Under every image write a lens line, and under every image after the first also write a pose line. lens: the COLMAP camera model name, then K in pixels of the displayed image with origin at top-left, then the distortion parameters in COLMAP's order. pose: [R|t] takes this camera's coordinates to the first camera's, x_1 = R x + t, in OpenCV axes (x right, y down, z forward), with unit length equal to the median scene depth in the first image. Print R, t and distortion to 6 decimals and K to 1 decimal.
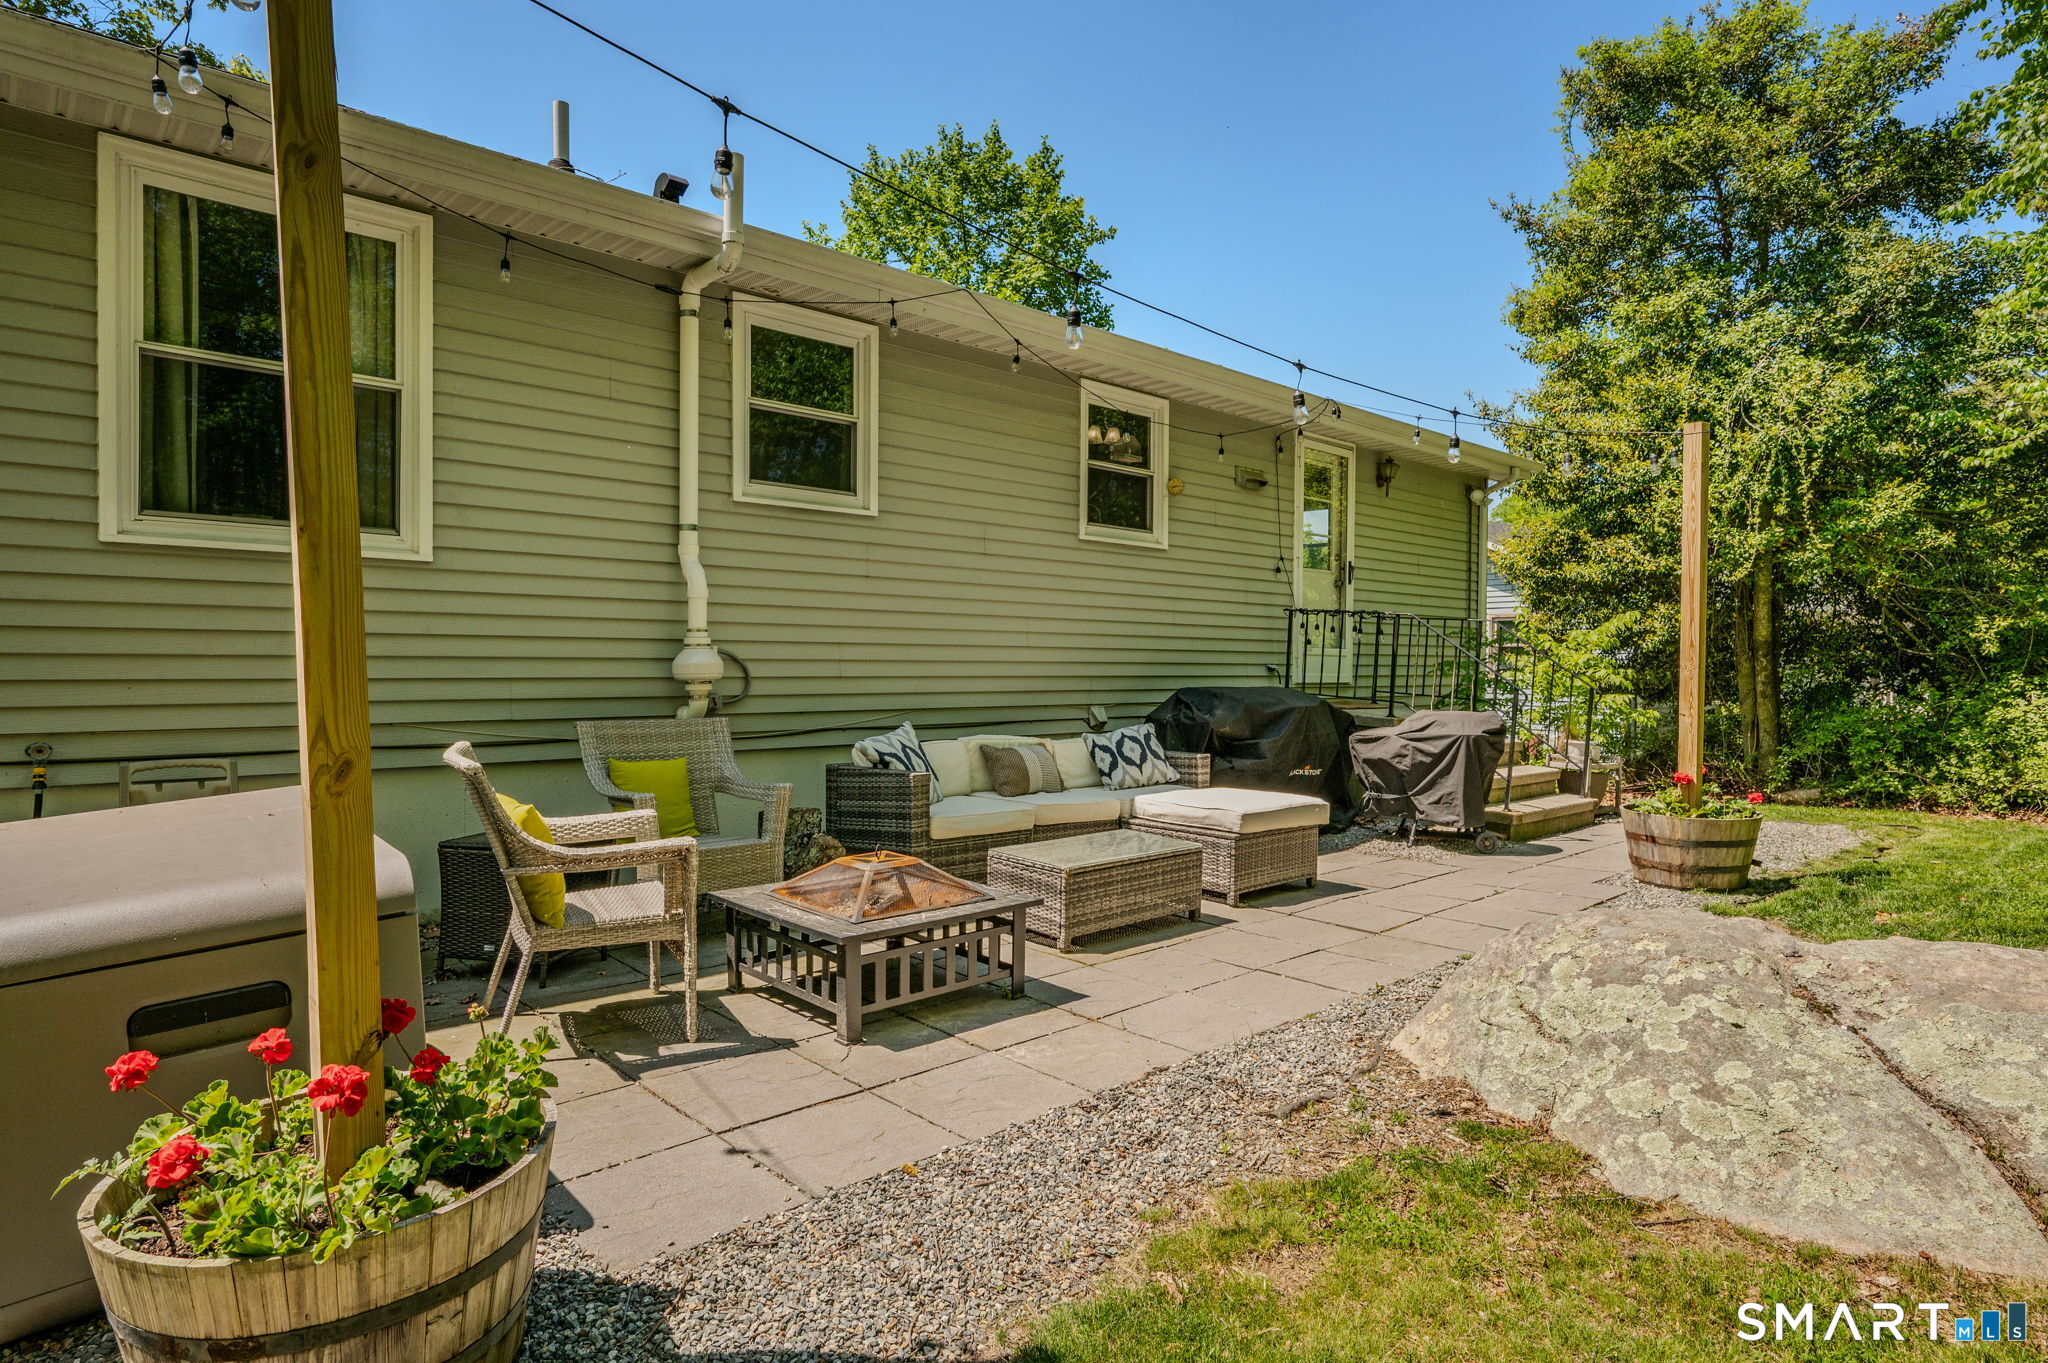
lens RADIAL K [[1103.6, 0, 1024.0], [0, 1103.6, 681.5], [0, 0, 1]] dist [-0.000339, 0.000058]
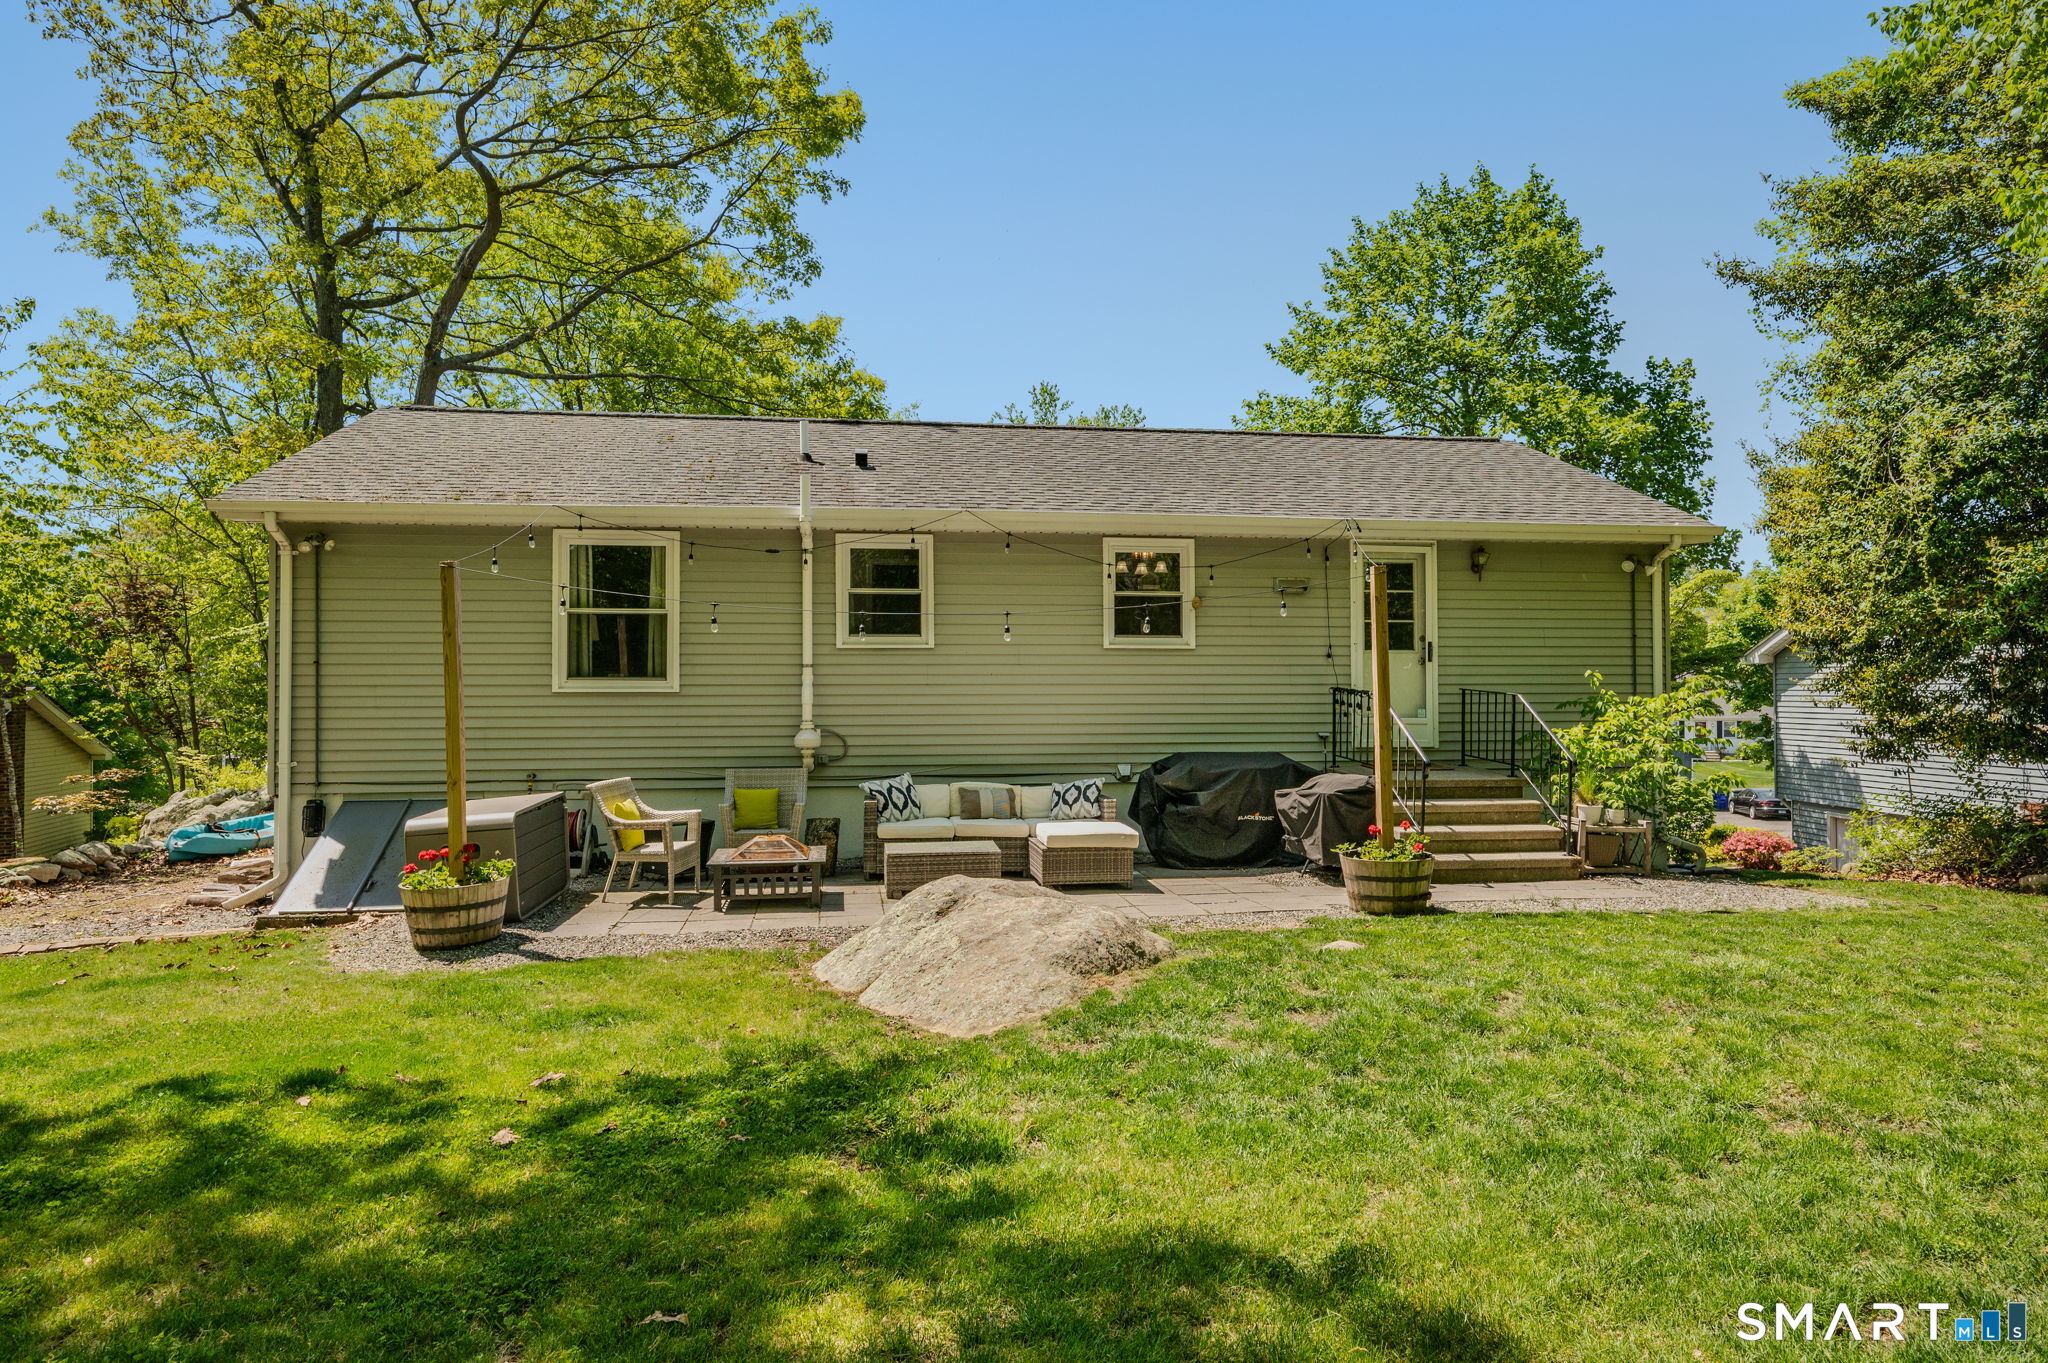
lens RADIAL K [[1173.7, 0, 1027.3], [0, 1173.7, 661.5], [0, 0, 1]] dist [-0.000652, -0.000221]
pose [[0.840206, -0.025374, -0.541673, 0.951292], [-0.001762, 0.998772, -0.049520, -0.042588], [0.542264, 0.042561, 0.839129, -0.407527]]
